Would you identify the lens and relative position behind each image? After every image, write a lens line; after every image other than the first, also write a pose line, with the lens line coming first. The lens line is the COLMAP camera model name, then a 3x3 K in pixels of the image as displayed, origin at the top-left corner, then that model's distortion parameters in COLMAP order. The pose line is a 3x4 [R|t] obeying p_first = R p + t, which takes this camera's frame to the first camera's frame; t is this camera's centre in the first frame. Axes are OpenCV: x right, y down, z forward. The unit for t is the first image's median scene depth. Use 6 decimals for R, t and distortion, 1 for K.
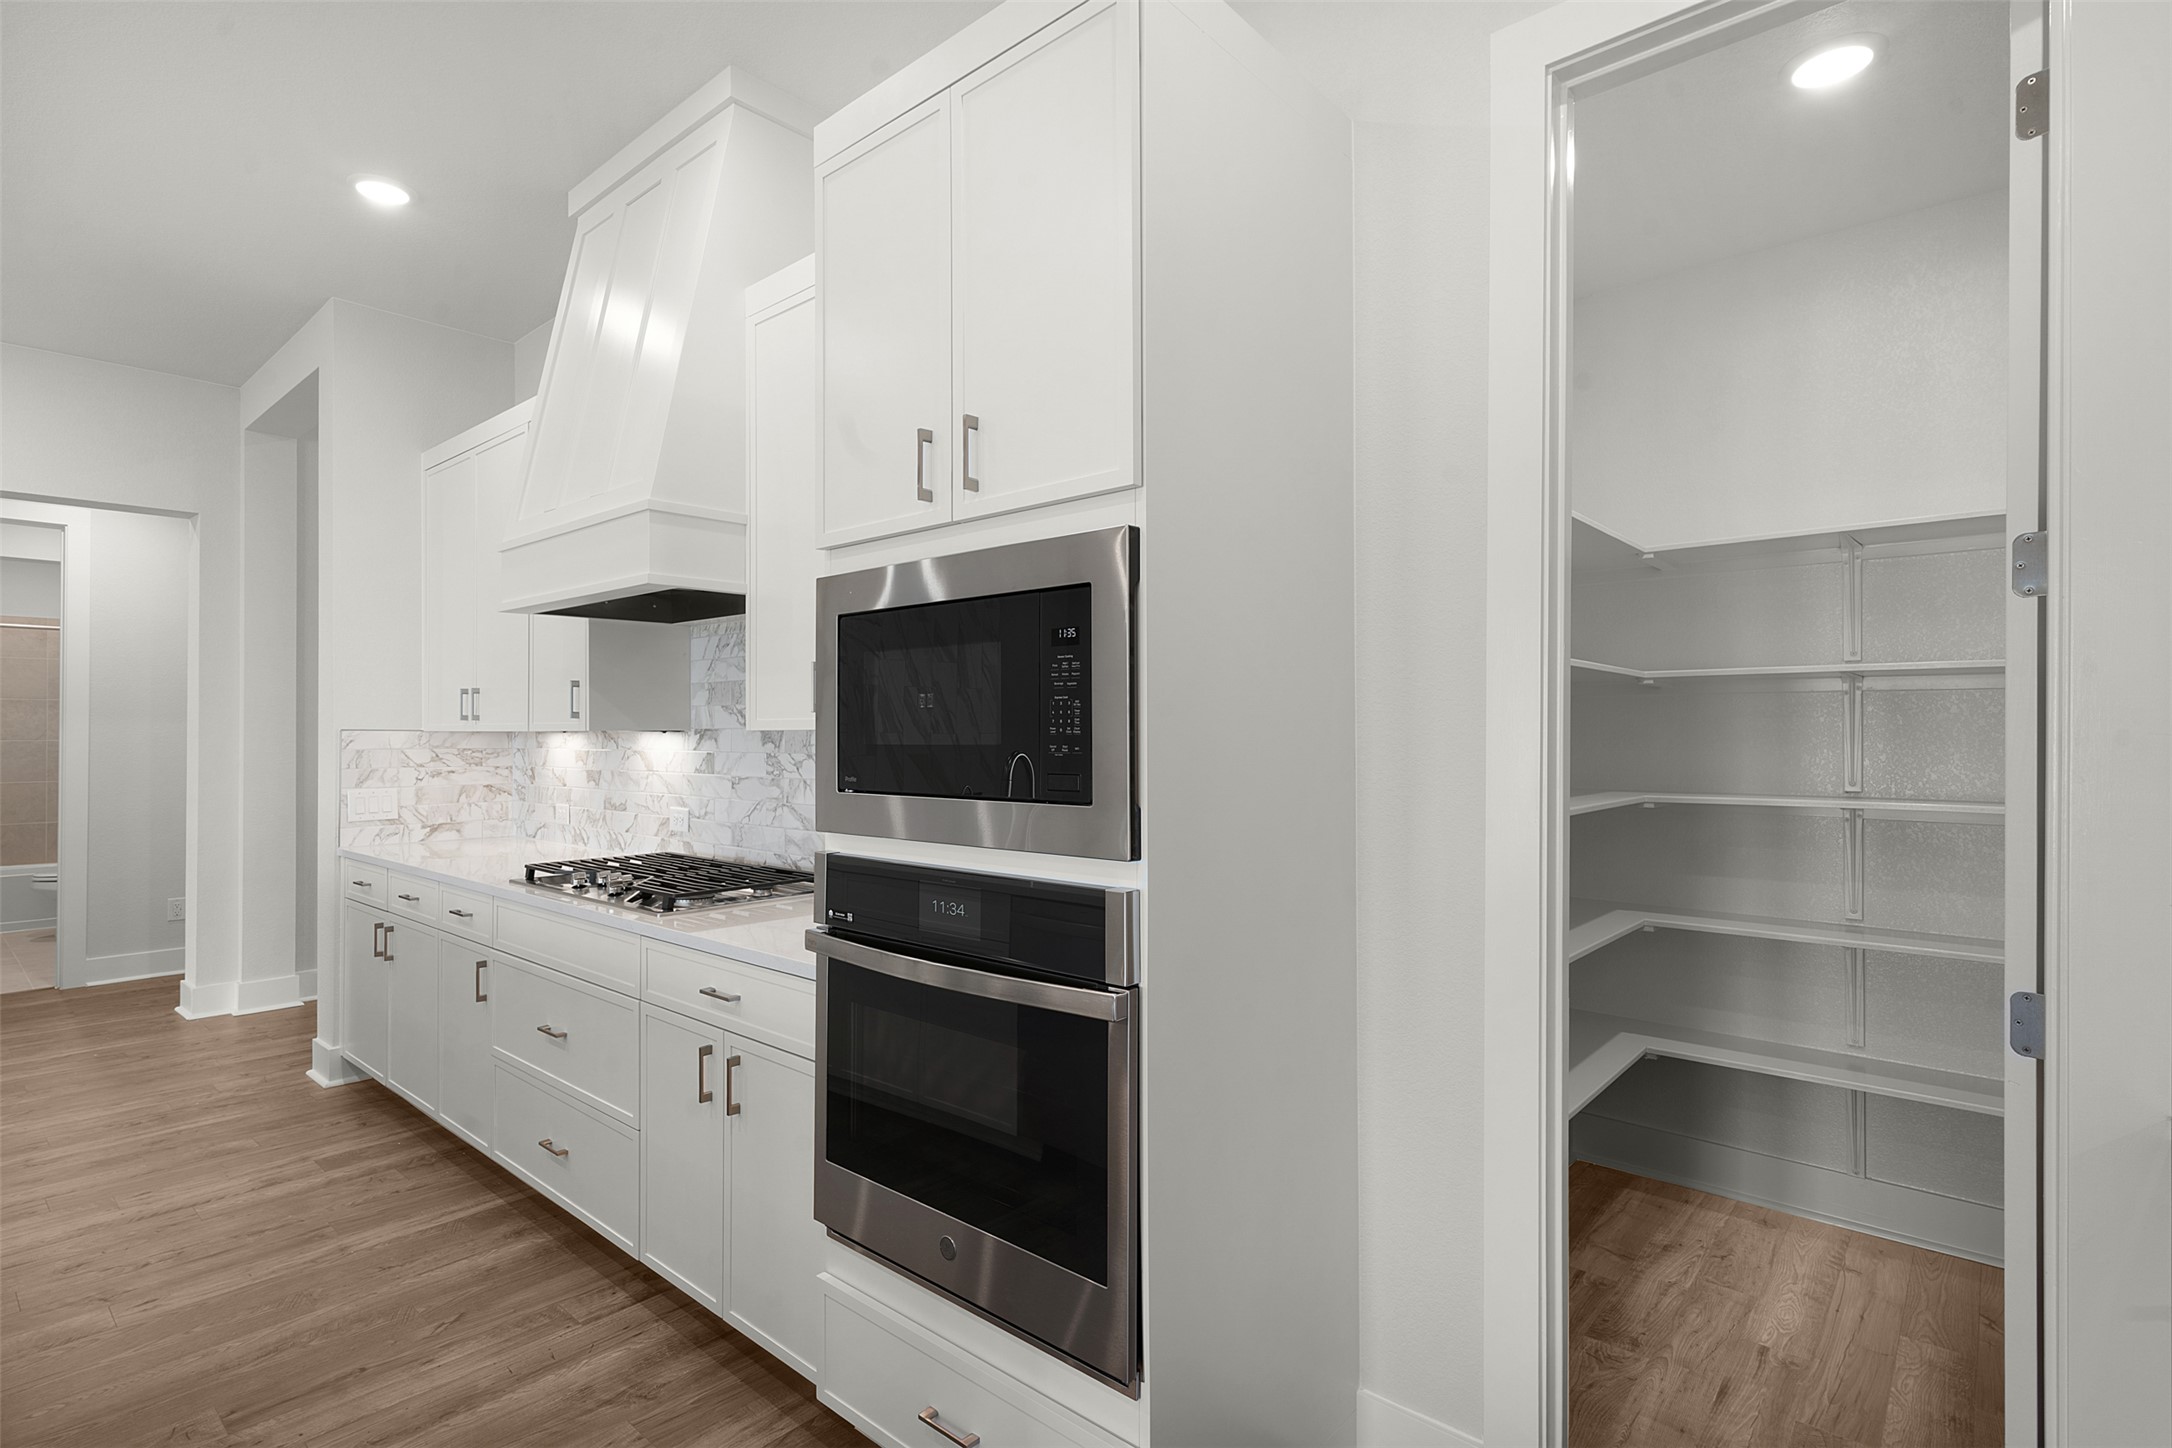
lens RADIAL K [[1051.3, 0, 1073.8], [0, 1051.3, 721.2], [0, 0, 1]] dist [0.001542, -0.000127]
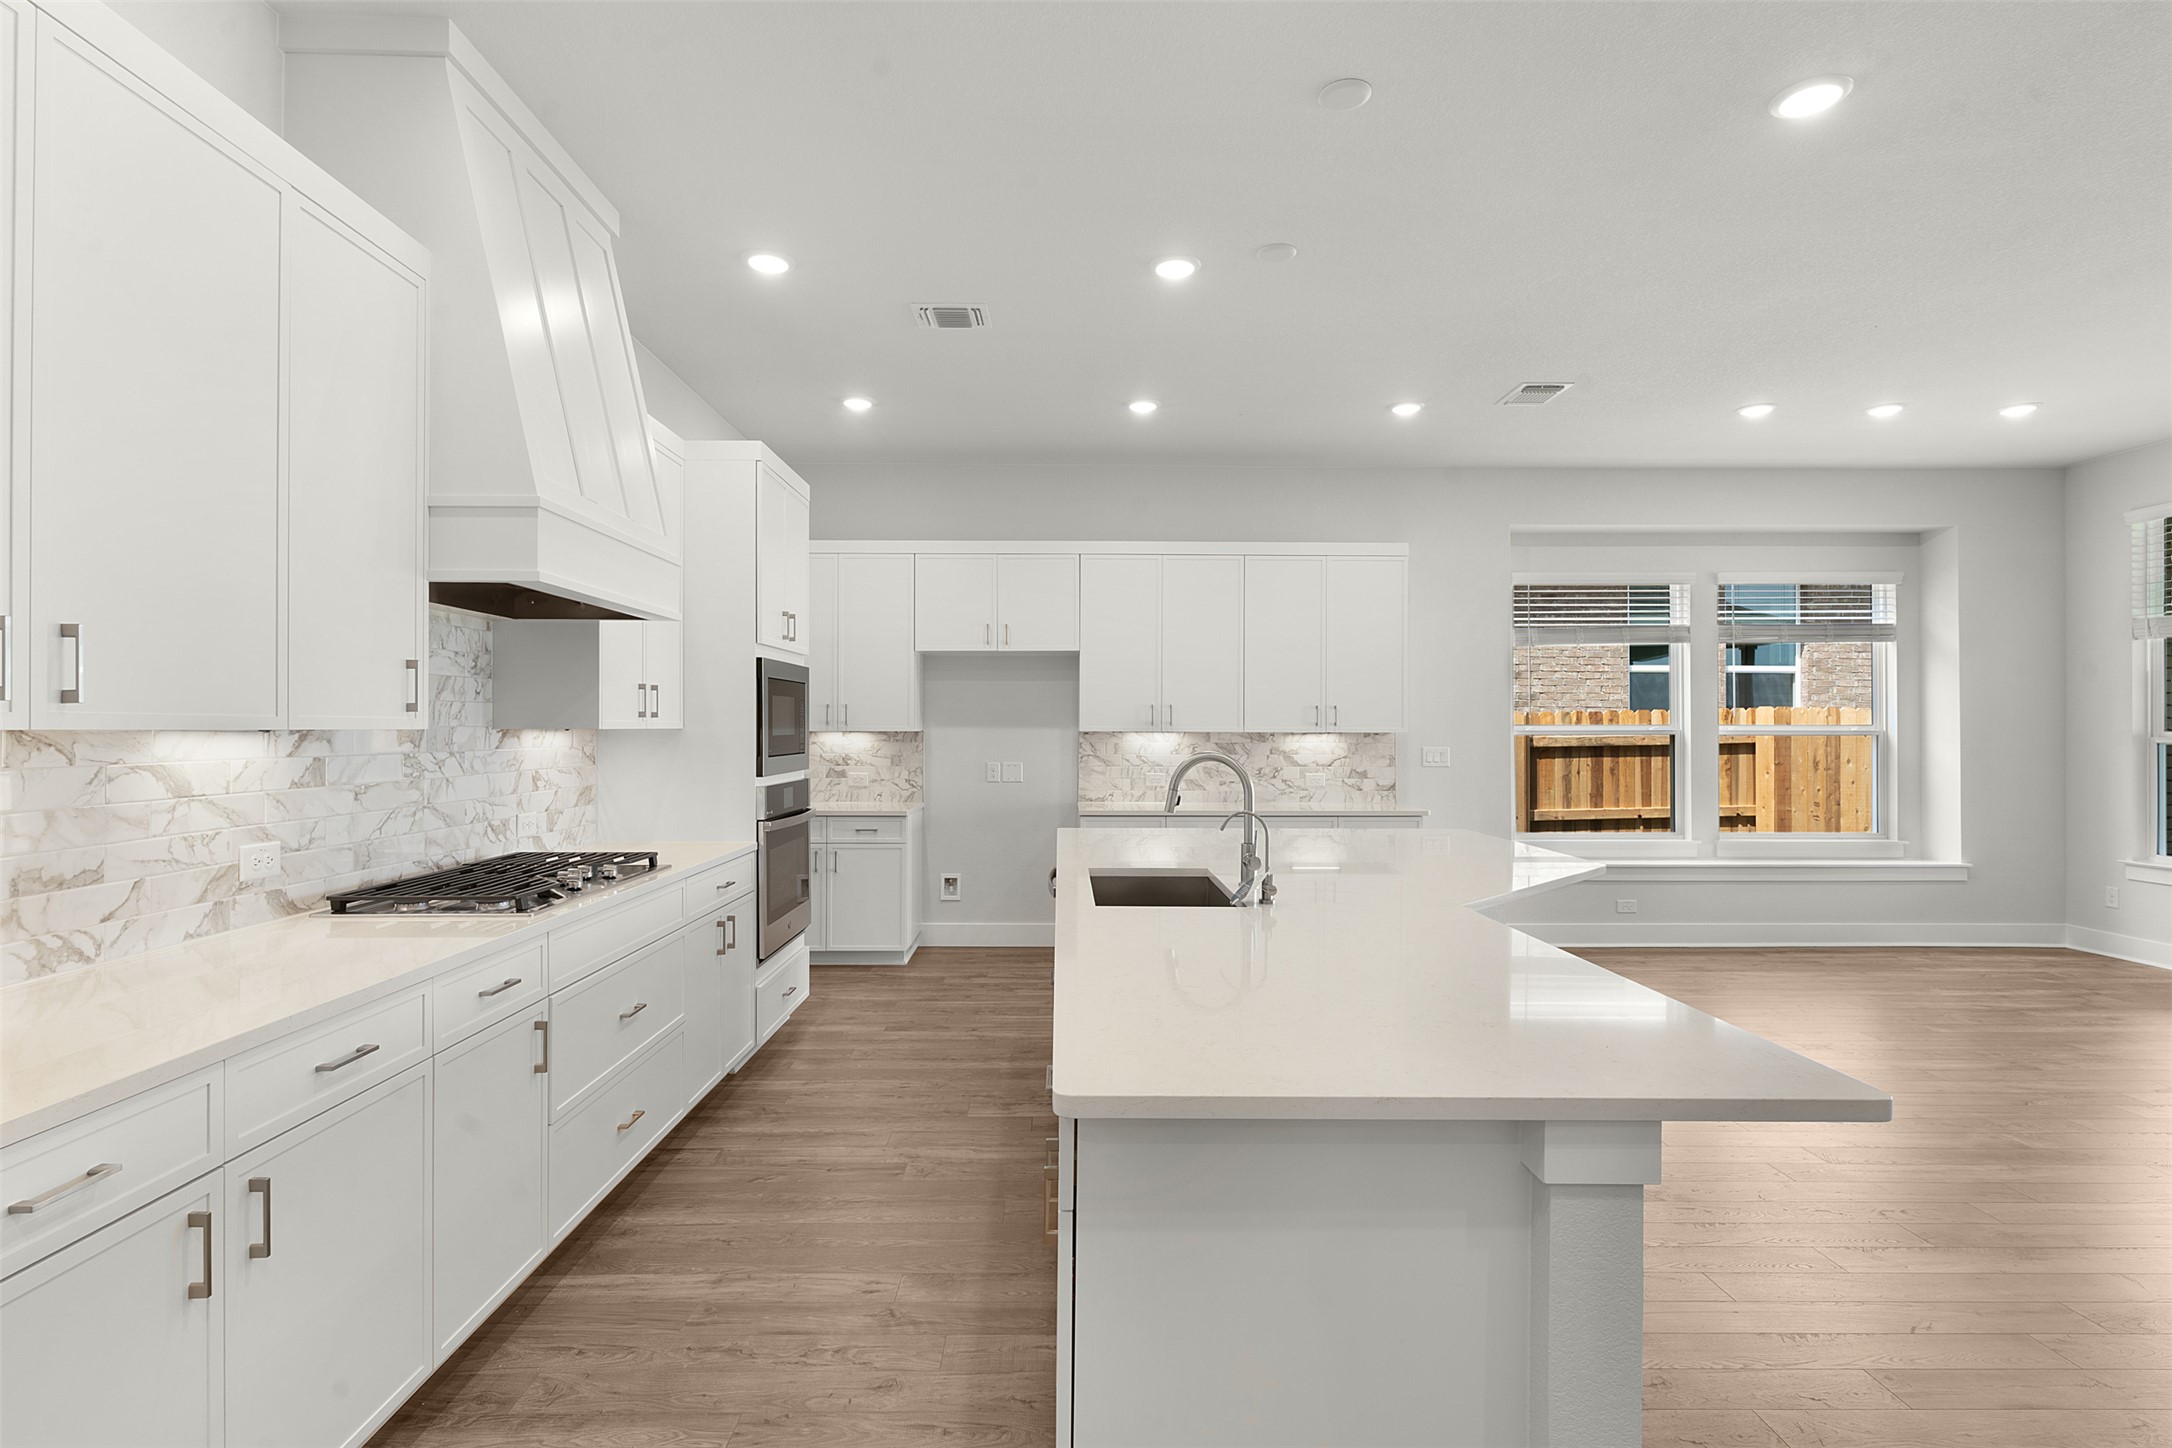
lens RADIAL K [[1051.3, 0, 1083.3], [0, 1051.3, 725.3], [0, 0, 1]] dist [0.001542, -0.000127]
pose [[-0.672577, 0.005814, 0.740004, -1.416538], [-0.003550, 0.999932, -0.011083, 0.014224], [-0.740018, -0.010081, -0.672511, 1.228053]]
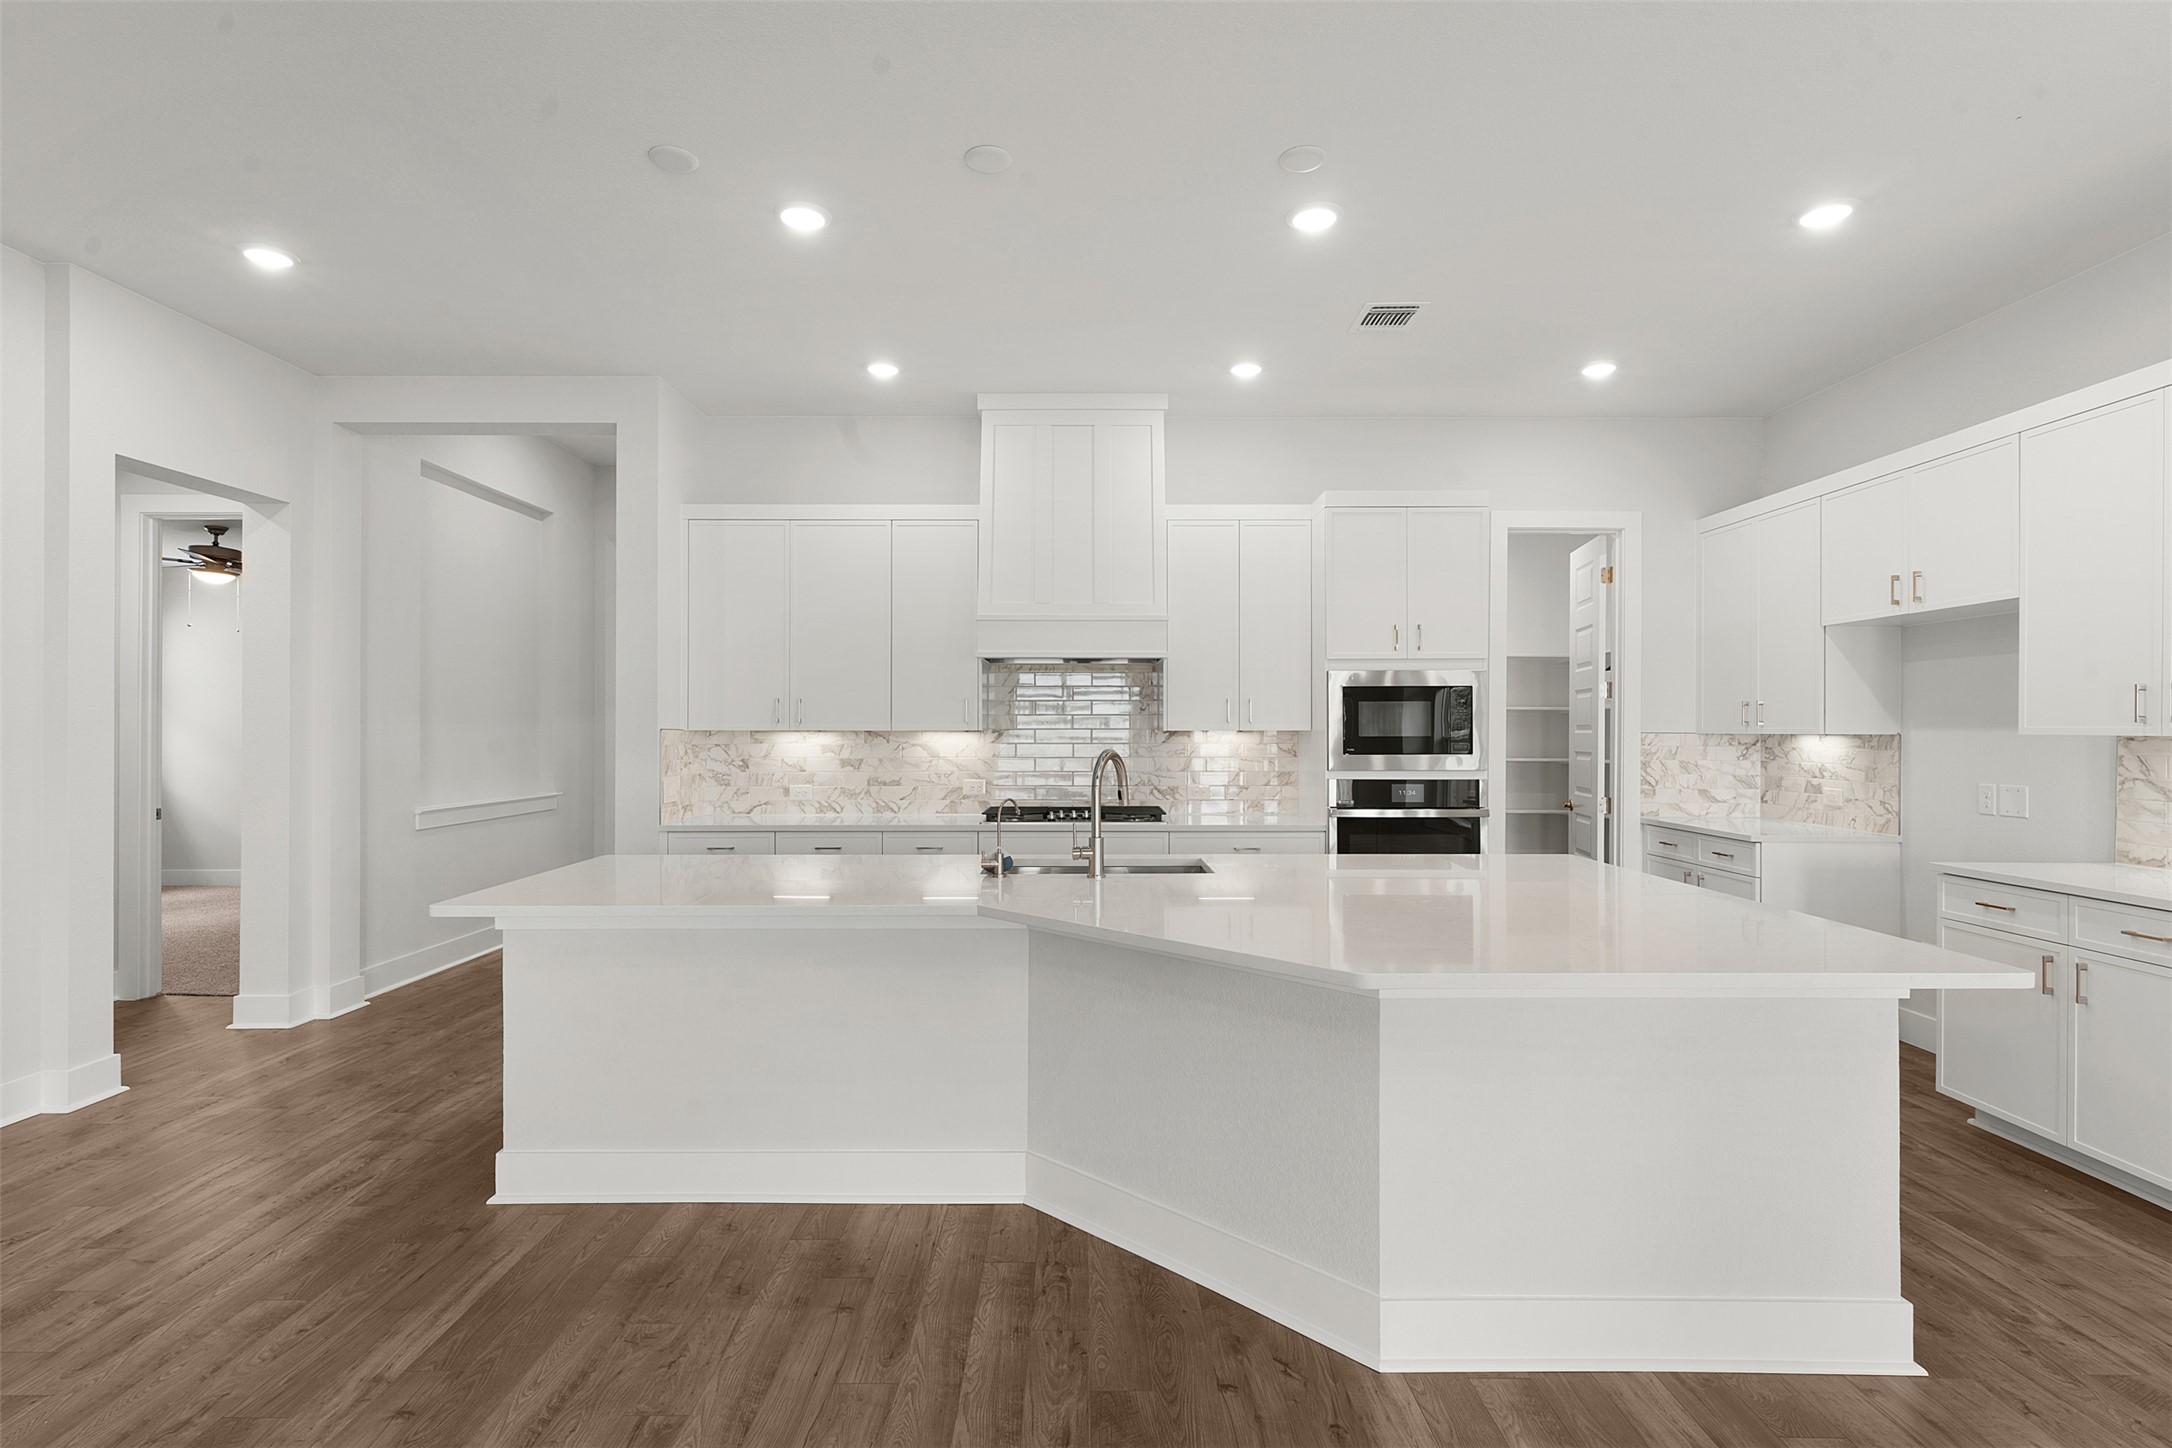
lens RADIAL K [[1051.3, 0, 1083.8], [0, 1051.3, 733.9], [0, 0, 1]] dist [0.001542, -0.000127]
pose [[0.745592, 0.002419, 0.666398, -1.492152], [-0.008705, 0.999943, 0.006109, 0.003975], [-0.666346, -0.010355, 0.745571, -0.310135]]
